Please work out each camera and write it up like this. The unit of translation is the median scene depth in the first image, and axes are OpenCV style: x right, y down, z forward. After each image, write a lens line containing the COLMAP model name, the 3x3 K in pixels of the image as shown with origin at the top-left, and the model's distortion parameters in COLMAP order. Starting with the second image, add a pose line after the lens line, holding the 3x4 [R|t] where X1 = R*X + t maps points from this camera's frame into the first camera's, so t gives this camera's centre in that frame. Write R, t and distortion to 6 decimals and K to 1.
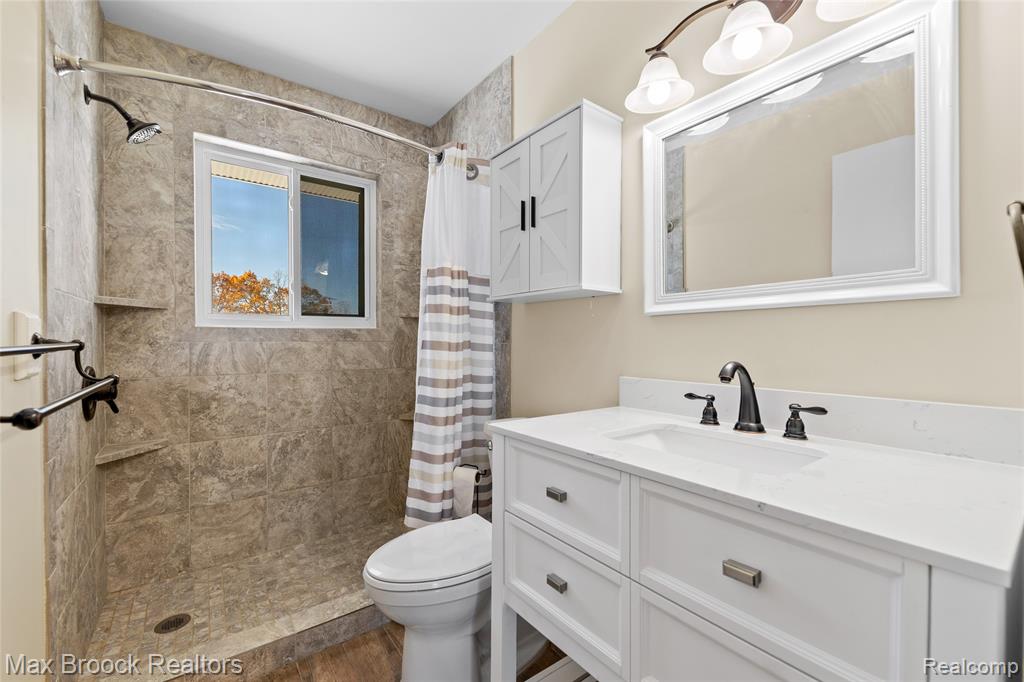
lens RADIAL K [[429.4, 0, 518.9], [0, 429.4, 342.3], [0, 0, 1]] dist [-0.000359, -0.000308]
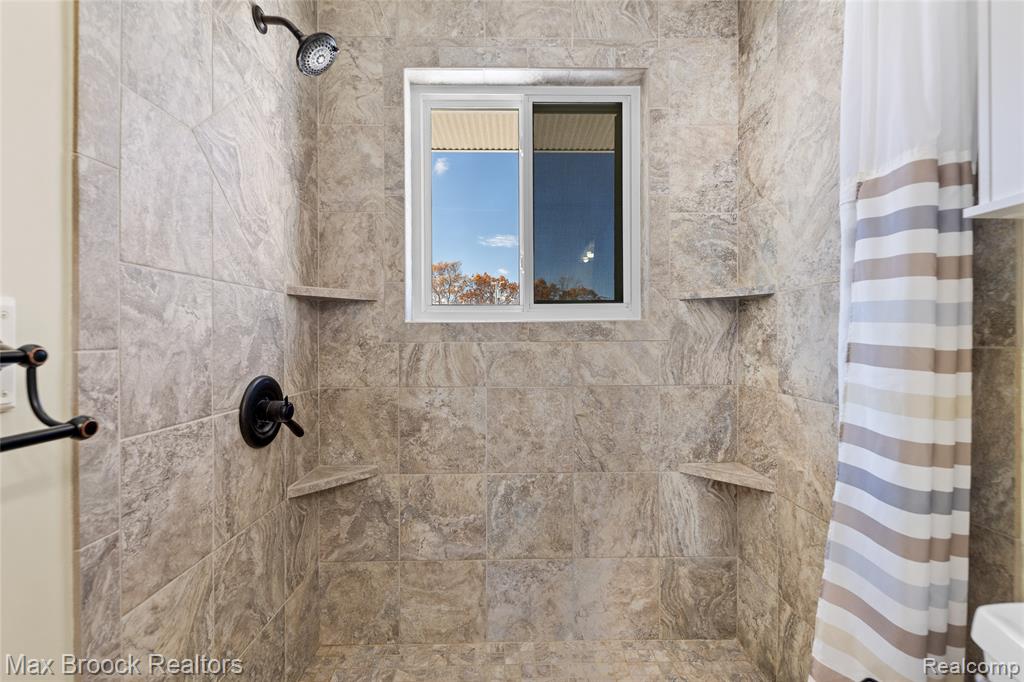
lens RADIAL K [[429.4, 0, 518.9], [0, 429.4, 342.3], [0, 0, 1]] dist [-0.000359, -0.000308]
pose [[0.815818, 0.000940, -0.578308, -0.144099], [0.002835, 0.999980, 0.005626, -0.004815], [0.578302, -0.006229, 0.815799, 0.482601]]
